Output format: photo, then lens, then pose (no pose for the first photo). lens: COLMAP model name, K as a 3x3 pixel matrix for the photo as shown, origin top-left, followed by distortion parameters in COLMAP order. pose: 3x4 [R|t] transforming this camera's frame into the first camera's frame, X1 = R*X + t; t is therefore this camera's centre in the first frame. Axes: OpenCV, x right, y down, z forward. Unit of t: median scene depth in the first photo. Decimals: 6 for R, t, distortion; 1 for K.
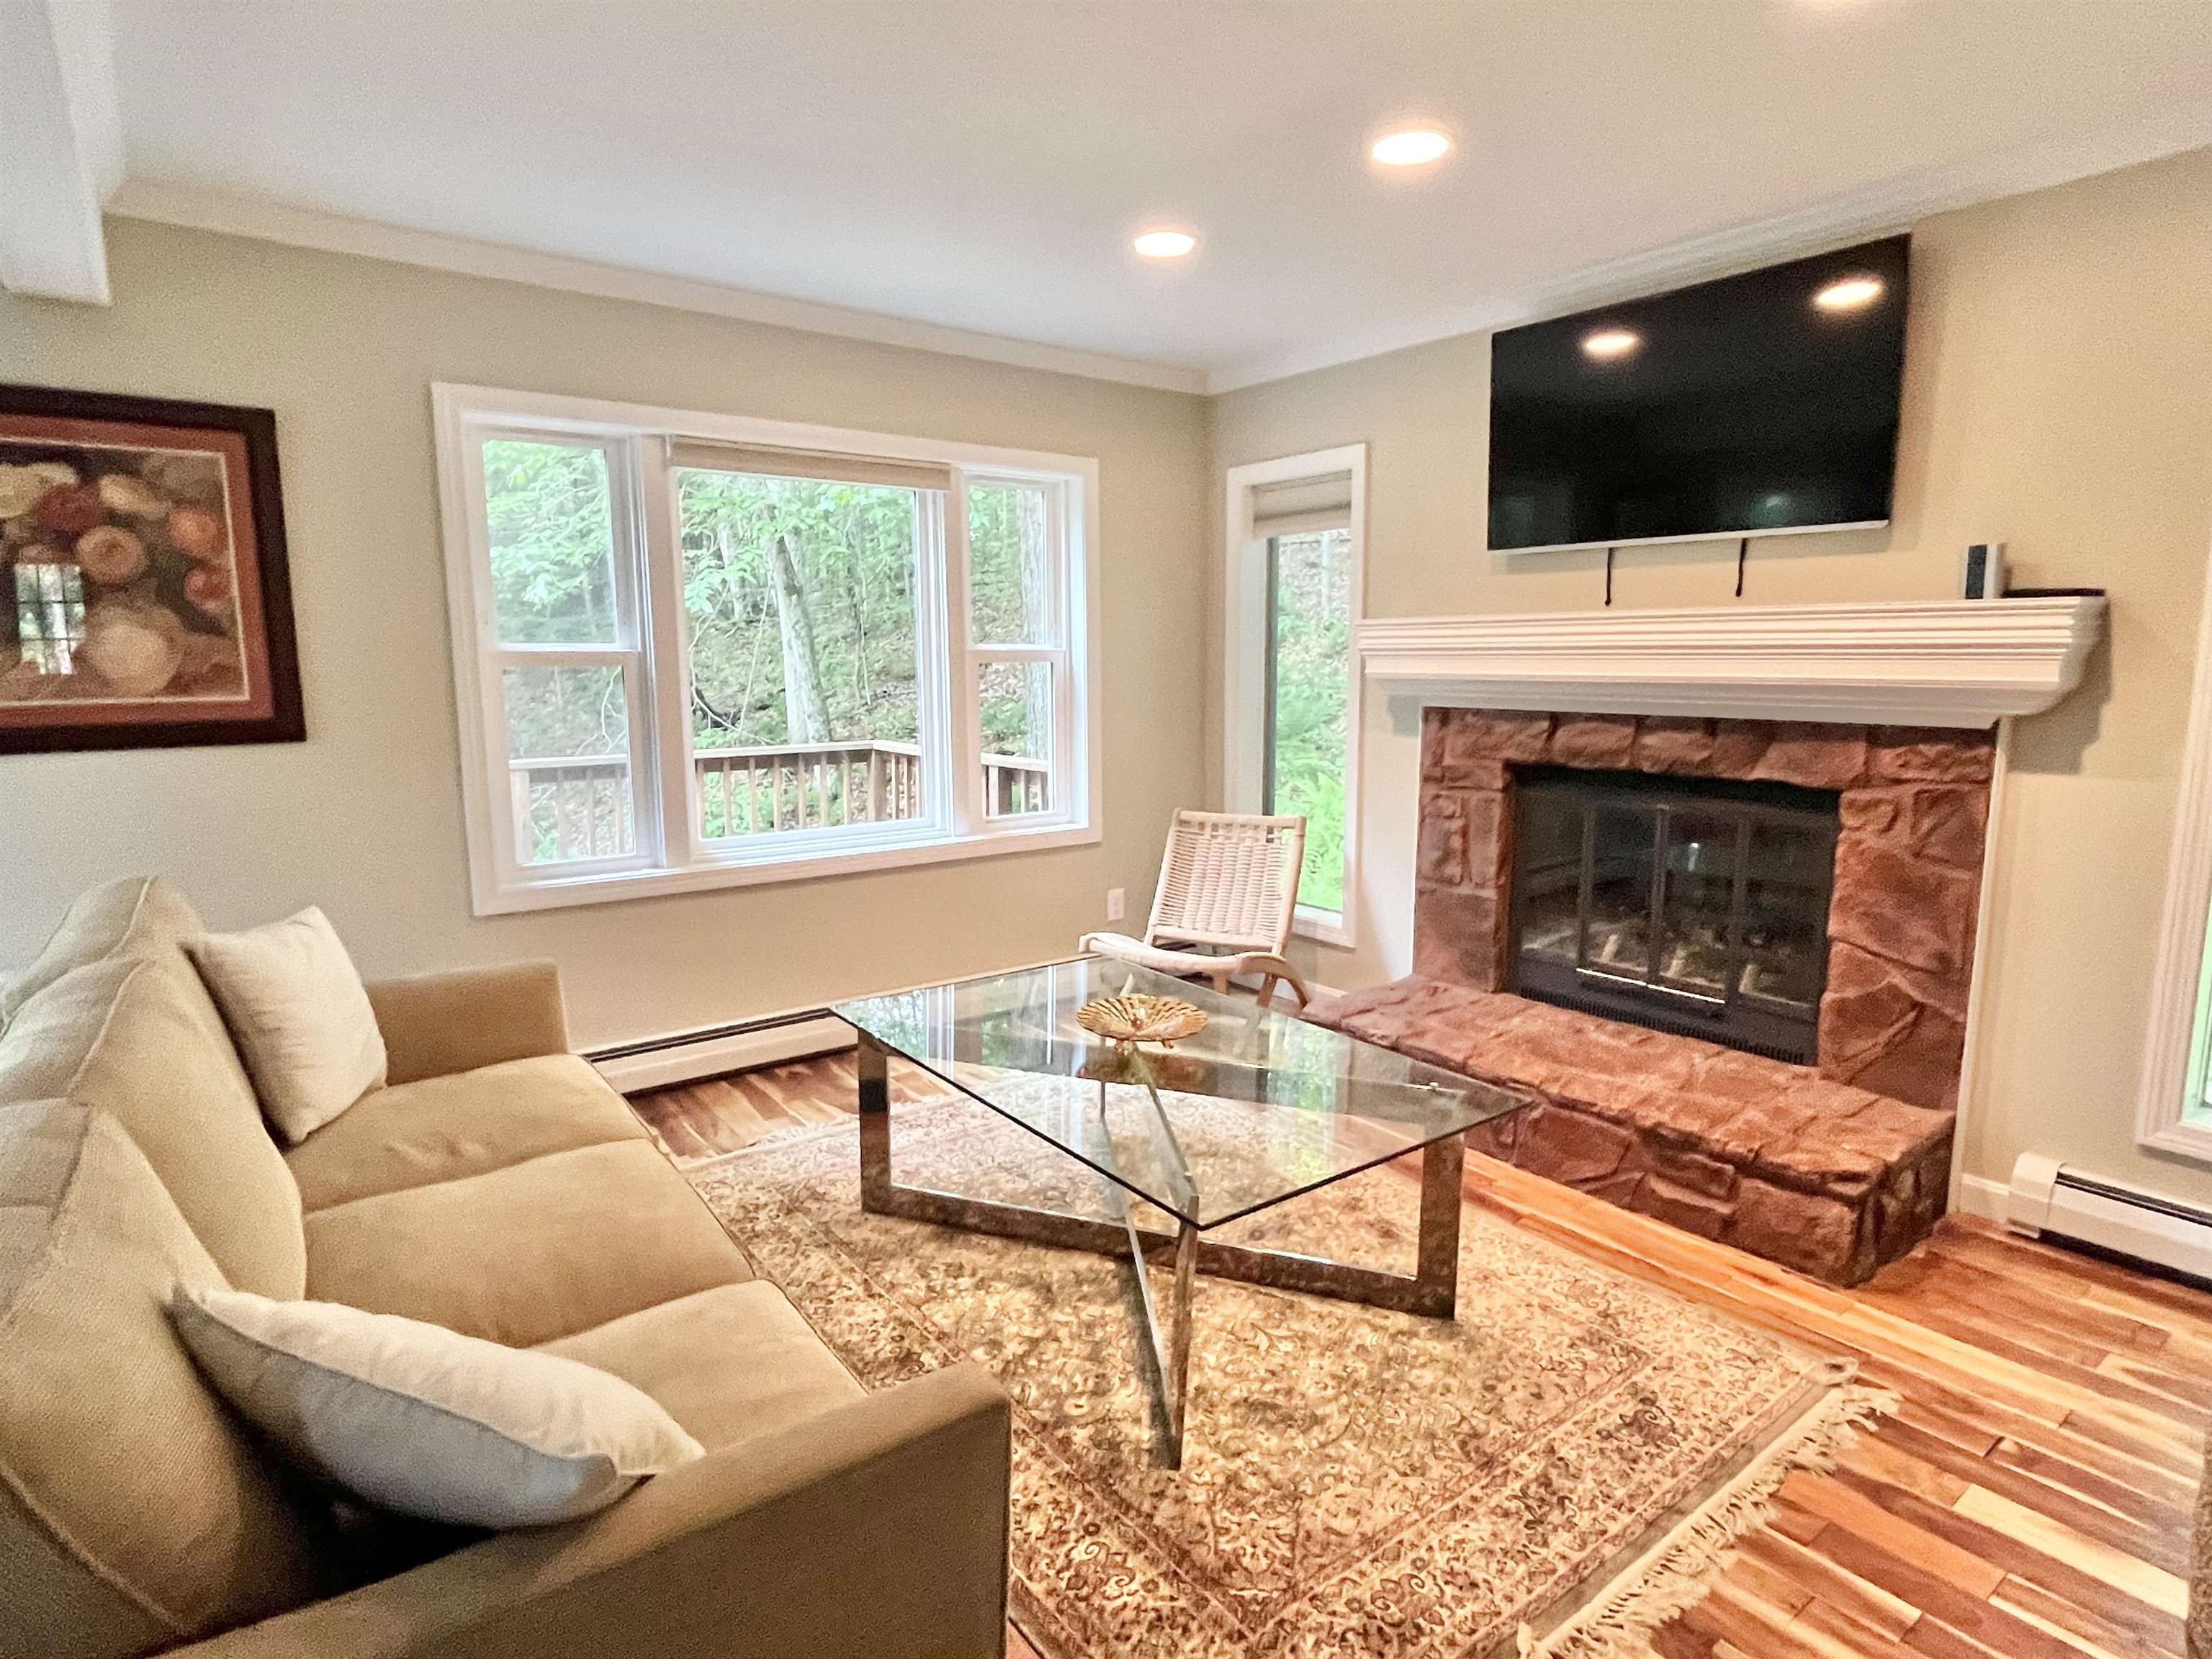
lens RADIAL K [[1204.4, 0, 1104.0], [0, 1204.4, 814.7], [0, 0, 1]] dist [-0.003764, 0.001243]
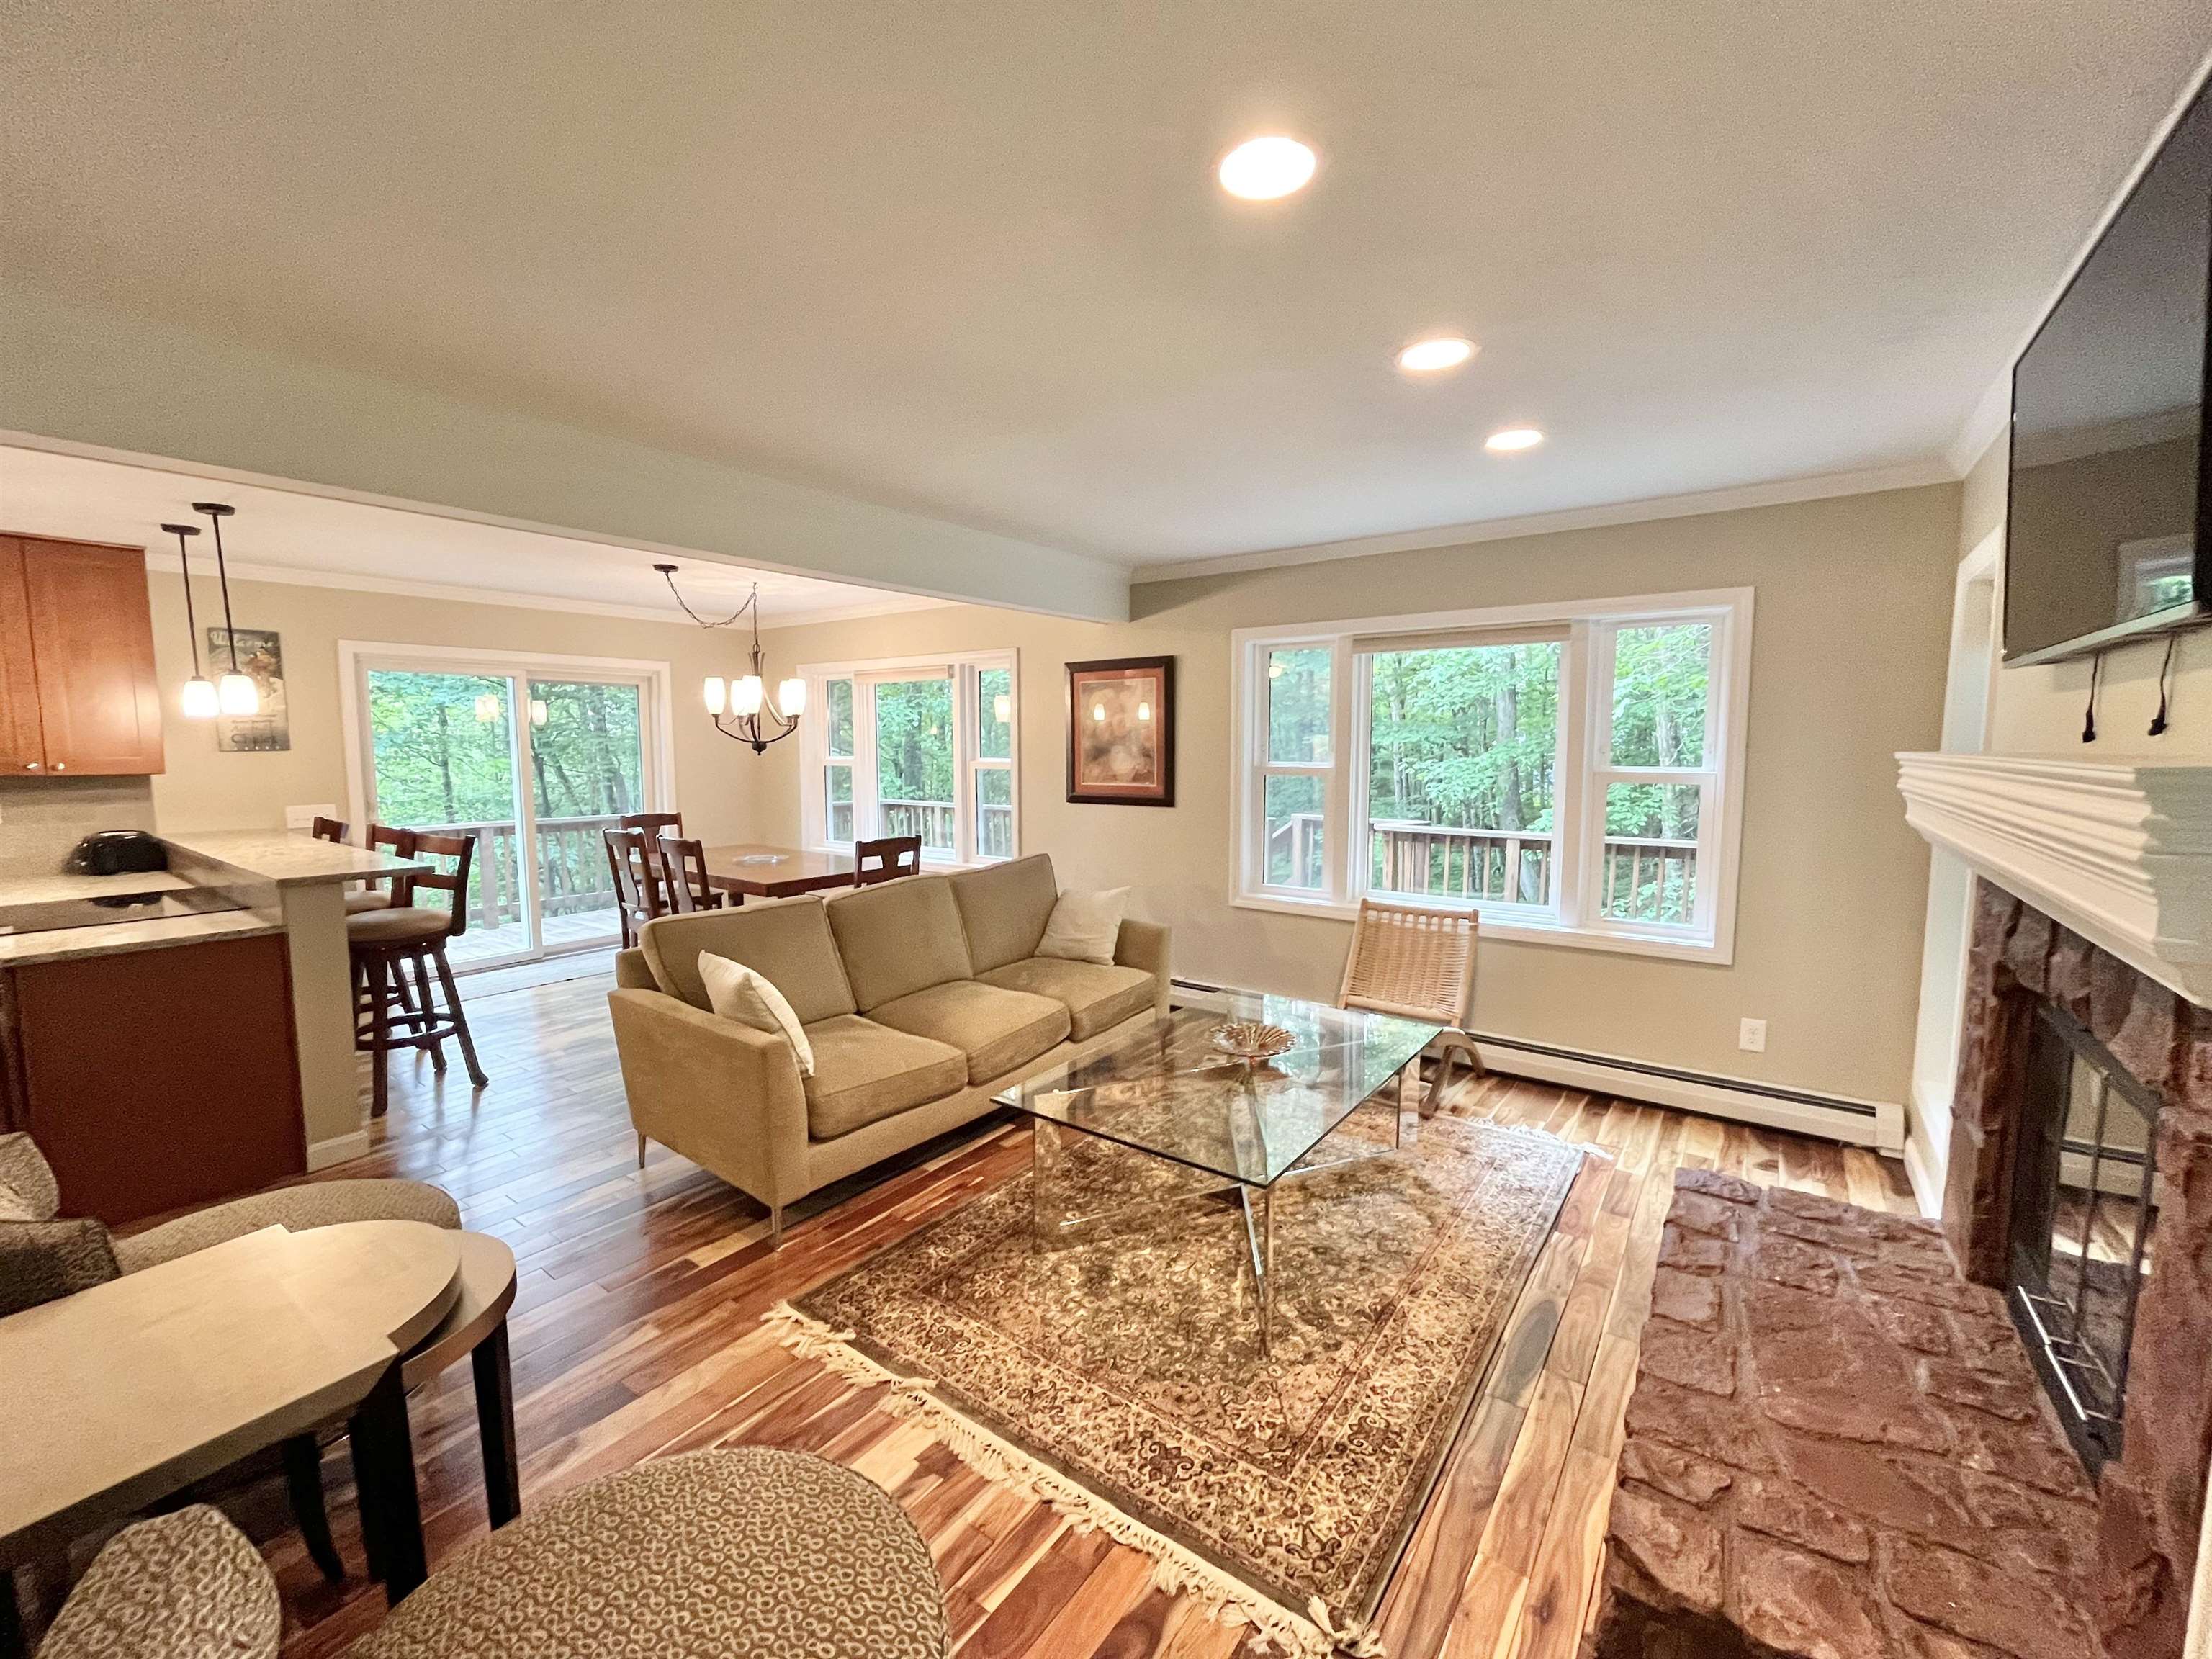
lens RADIAL K [[899.0, 0, 1107.5], [0, 899.0, 830.5], [0, 0, 1]] dist [-0.006200, -0.000202]
pose [[0.295735, 0.097827, -0.950248, 0.789478], [-0.126146, 0.990031, 0.062664, -0.101830], [0.946904, 0.101338, 0.305128, 0.395165]]
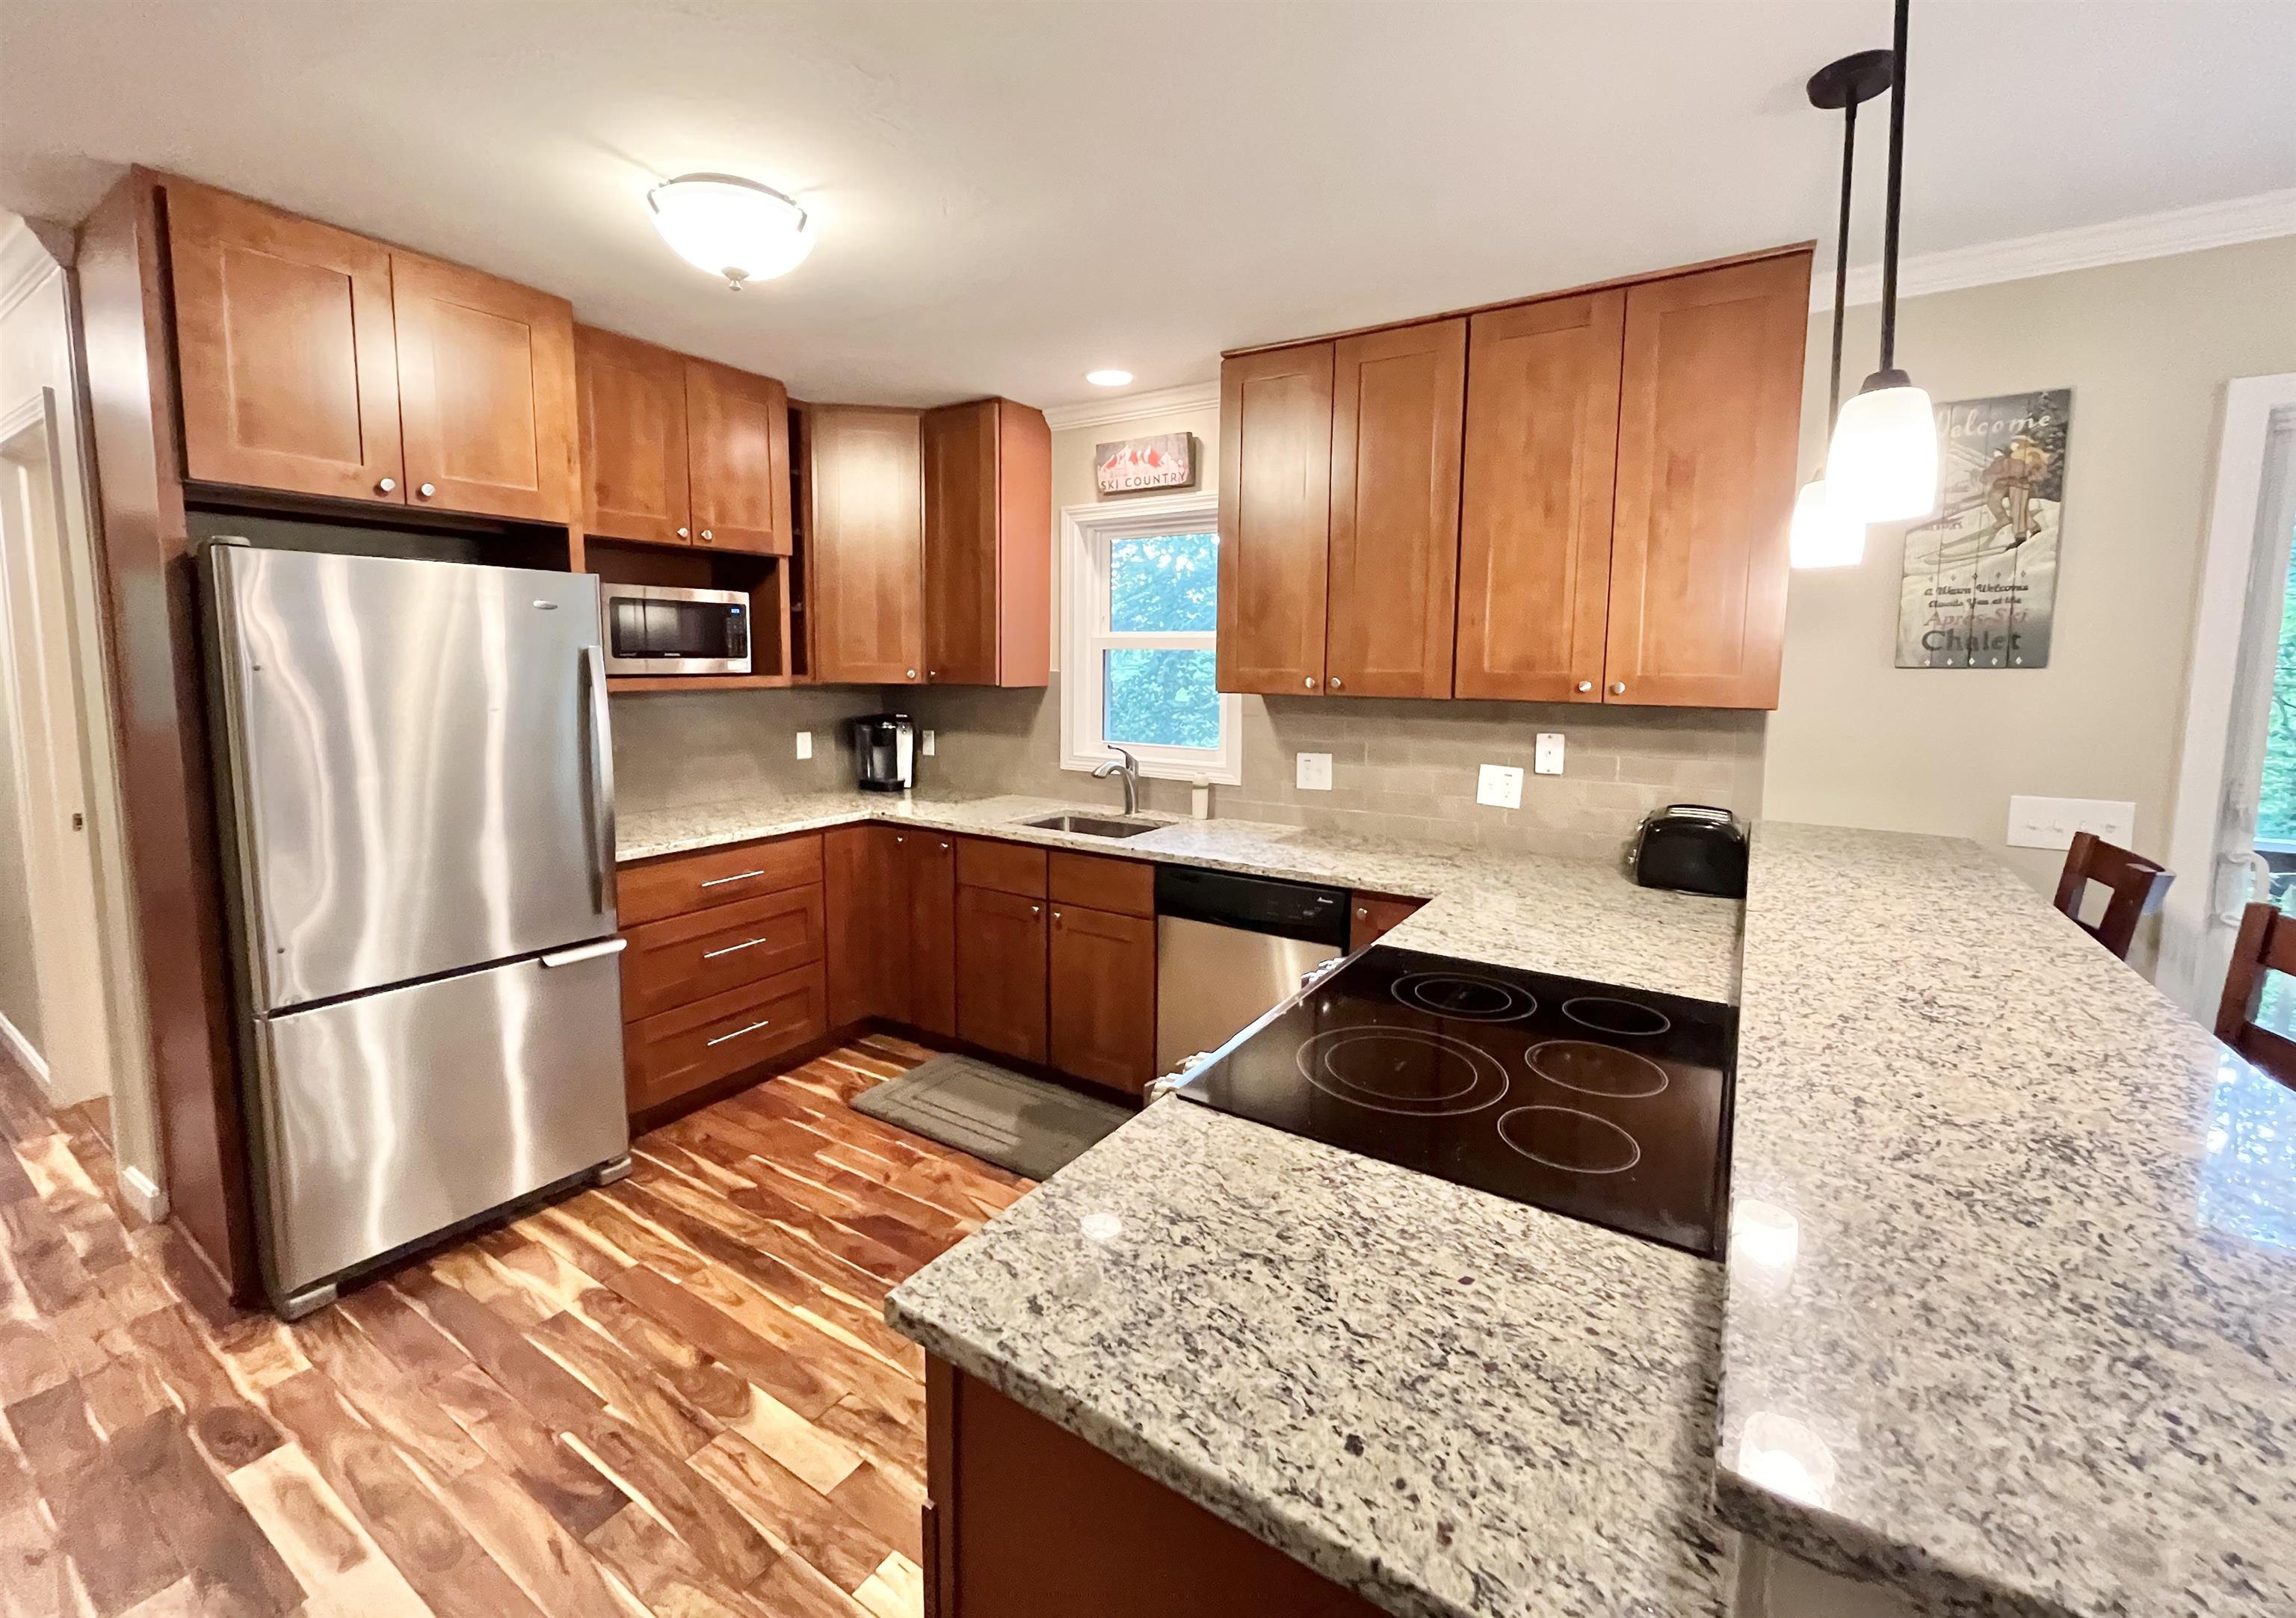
lens RADIAL K [[937.6, 0, 1147.8], [0, 937.6, 755.0], [0, 0, 1]] dist [-0.002720, -0.000034]
pose [[-0.936225, 0.024976, -0.350514, -0.219397], [-0.055626, 0.974361, 0.218006, -0.016717], [0.346972, 0.223600, -0.910831, -0.059612]]
